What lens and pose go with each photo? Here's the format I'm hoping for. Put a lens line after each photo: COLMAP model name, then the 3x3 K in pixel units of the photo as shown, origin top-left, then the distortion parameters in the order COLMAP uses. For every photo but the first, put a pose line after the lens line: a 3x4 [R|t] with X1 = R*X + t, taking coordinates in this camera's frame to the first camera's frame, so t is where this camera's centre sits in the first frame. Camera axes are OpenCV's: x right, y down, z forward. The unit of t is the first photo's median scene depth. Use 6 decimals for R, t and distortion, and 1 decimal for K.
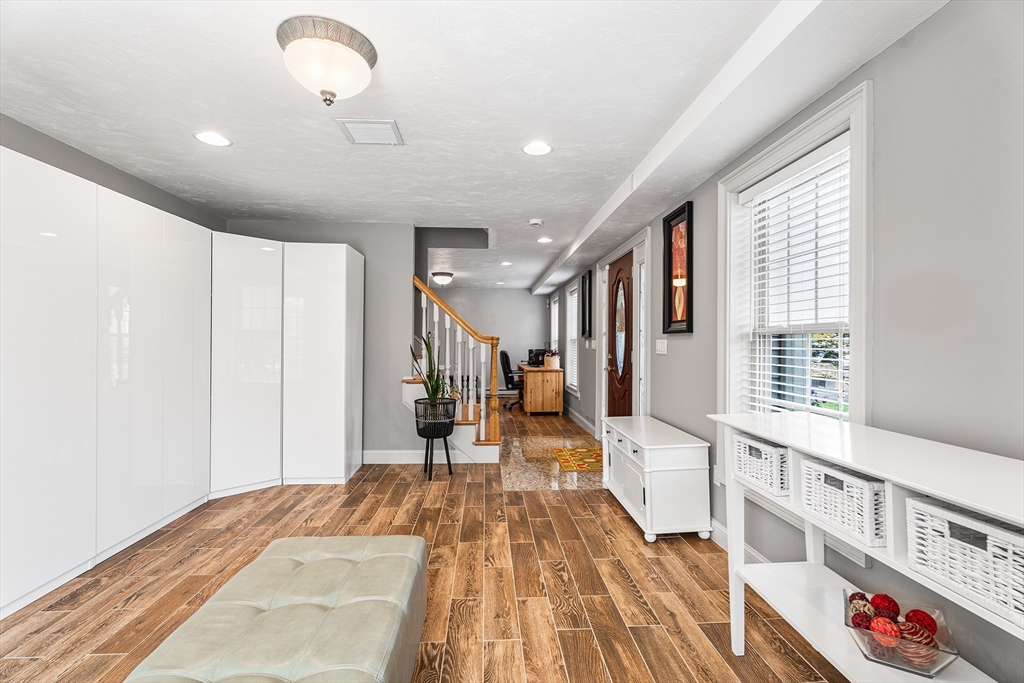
lens RADIAL K [[463.8, 0, 512.5], [0, 463.8, 337.5], [0, 0, 1]] dist [-0.000648, -0.000187]
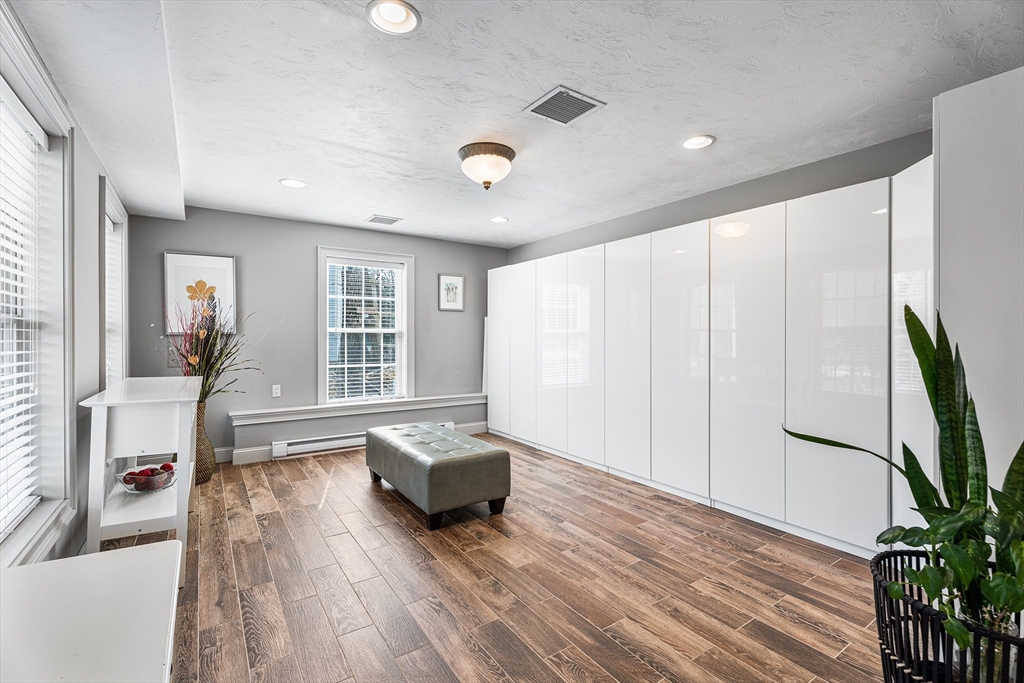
lens RADIAL K [[455.6, 0, 513.9], [0, 455.6, 338.7], [0, 0, 1]] dist [-0.000003, -0.000082]
pose [[-0.856387, -0.002922, -0.516327, 0.239734], [-0.001194, 0.999993, -0.003679, 0.016444], [0.516334, -0.002535, -0.856384, 1.699691]]
